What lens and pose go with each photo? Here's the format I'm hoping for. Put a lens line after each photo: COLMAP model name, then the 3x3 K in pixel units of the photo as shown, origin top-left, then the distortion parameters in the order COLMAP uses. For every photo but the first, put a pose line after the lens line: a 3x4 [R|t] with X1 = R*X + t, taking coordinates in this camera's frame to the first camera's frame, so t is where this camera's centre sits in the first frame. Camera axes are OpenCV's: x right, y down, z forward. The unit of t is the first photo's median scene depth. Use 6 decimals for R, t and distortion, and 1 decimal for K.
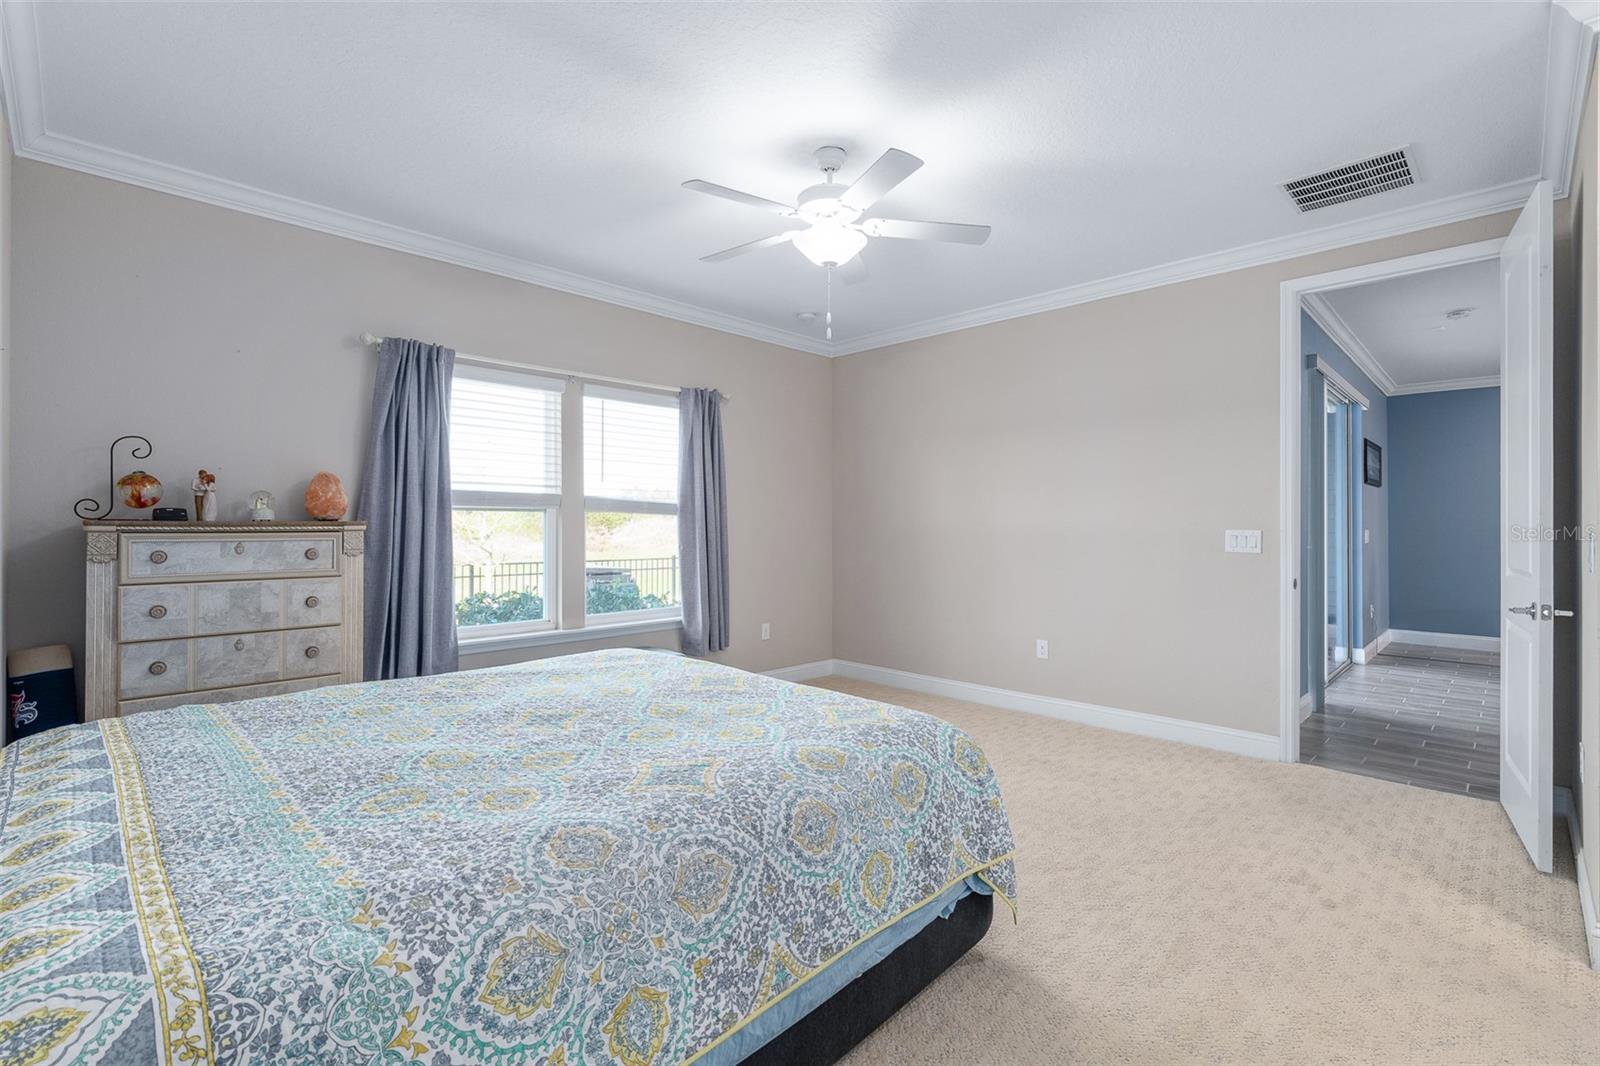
lens RADIAL K [[719.8, 0, 798.0], [0, 719.8, 527.3], [0, 0, 1]] dist [-0.001612, 0.001255]
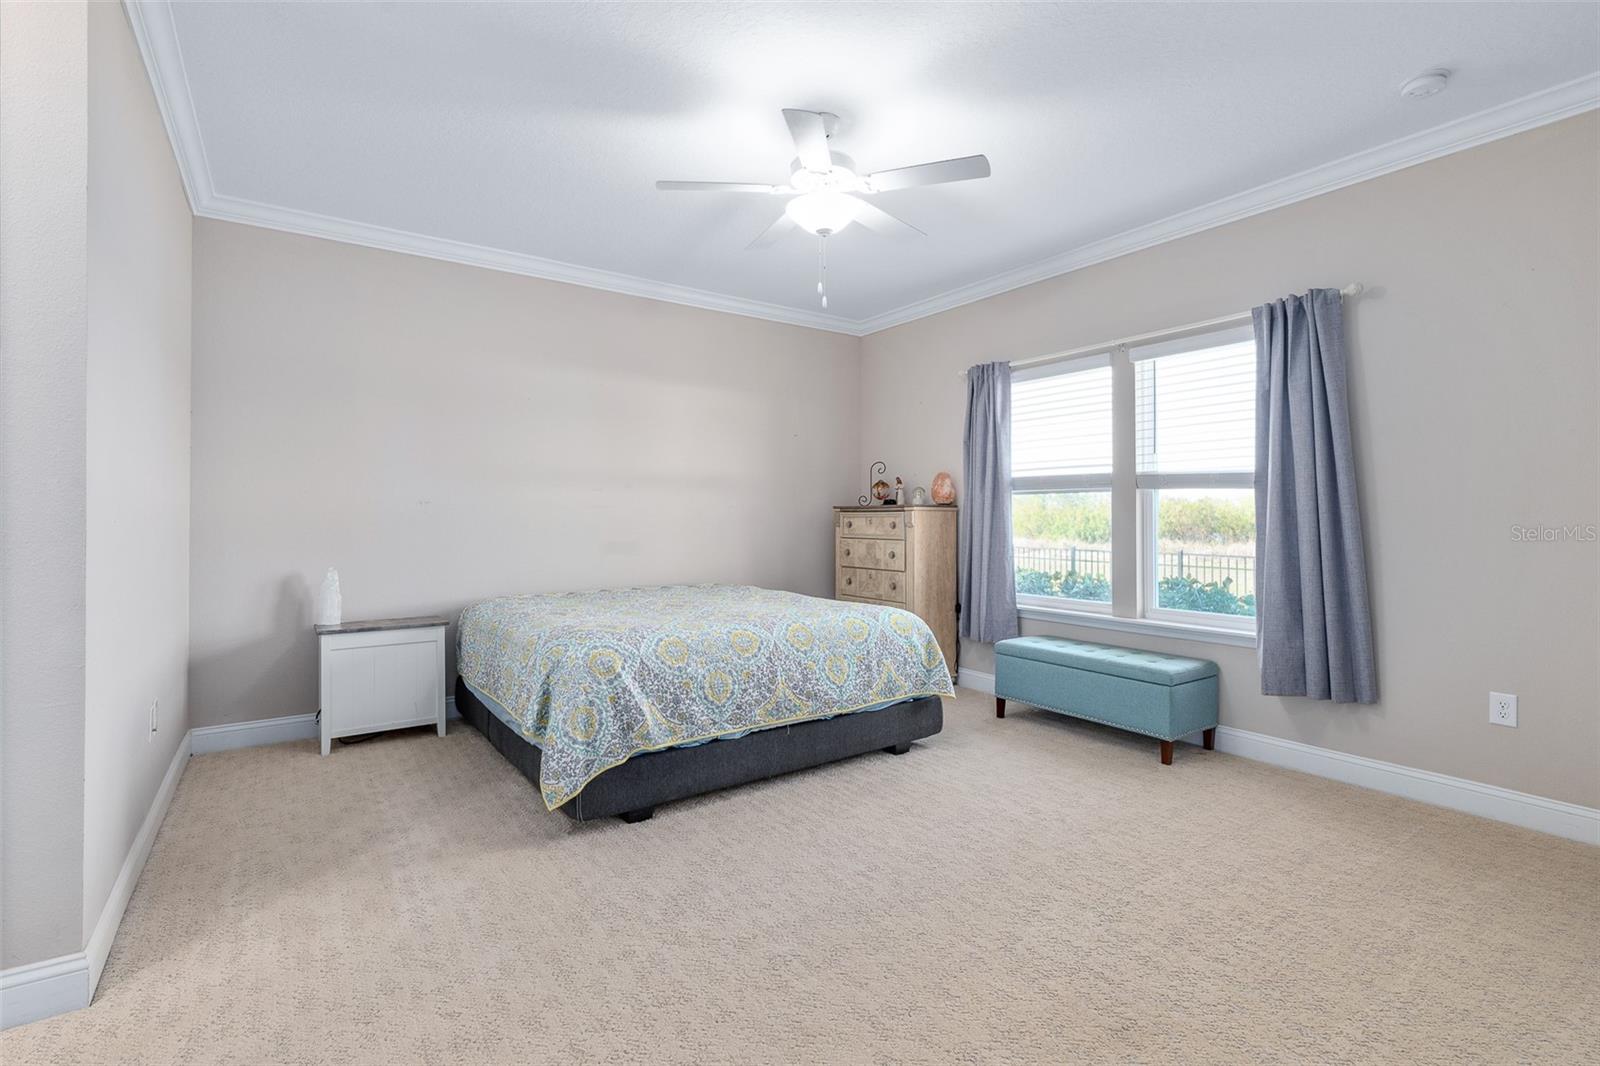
lens RADIAL K [[719.8, 0, 801.1], [0, 719.8, 527.9], [0, 0, 1]] dist [-0.001612, 0.001255]
pose [[-0.155889, 0.015255, -0.987657, 0.944324], [-0.001589, 0.999876, 0.015695, 0.017681], [0.987773, 0.004017, -0.155846, 1.040817]]
